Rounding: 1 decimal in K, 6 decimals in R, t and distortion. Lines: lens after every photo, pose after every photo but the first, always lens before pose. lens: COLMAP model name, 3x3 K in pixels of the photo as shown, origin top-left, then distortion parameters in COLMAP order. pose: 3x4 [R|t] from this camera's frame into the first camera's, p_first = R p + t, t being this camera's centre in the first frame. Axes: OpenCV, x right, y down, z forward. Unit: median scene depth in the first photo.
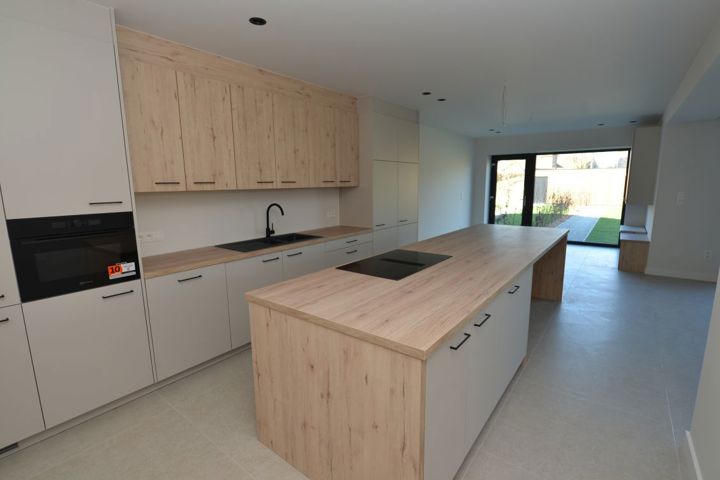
lens RADIAL K [[344.6, 0, 362.3], [0, 344.6, 236.5], [0, 0, 1]] dist [-0.002641, -0.000141]
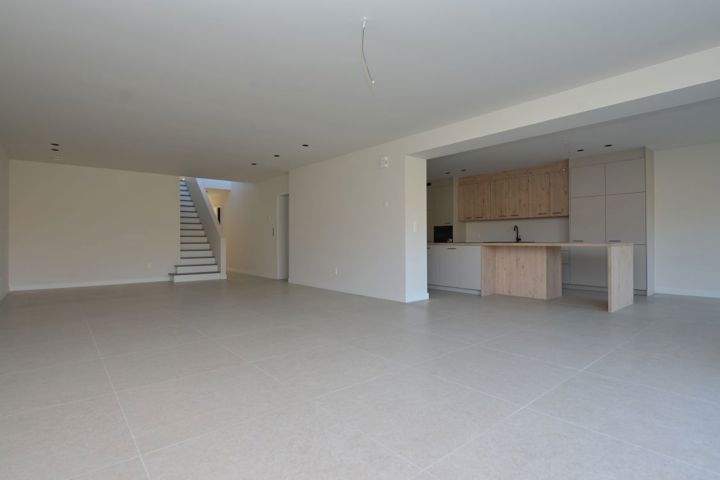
lens RADIAL K [[370.8, 0, 361.6], [0, 370.8, 239.6], [0, 0, 1]] dist [0.000214, 0.000027]
pose [[-0.213005, 0.005576, -0.977035, 2.173650], [-0.146642, 0.988474, 0.037611, 0.046406], [0.965984, 0.151285, -0.209732, 0.540521]]
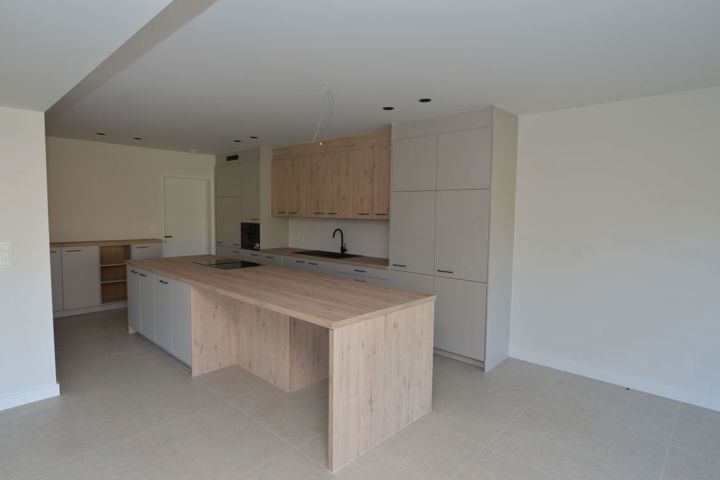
lens RADIAL K [[401.3, 0, 360.6], [0, 401.3, 240.7], [0, 0, 1]] dist [-0.005469, -0.000697]
pose [[-0.110818, 0.078644, -0.990724, 1.289648], [-0.165727, 0.981444, 0.096445, -0.211971], [0.979925, 0.174878, -0.095728, 1.207770]]
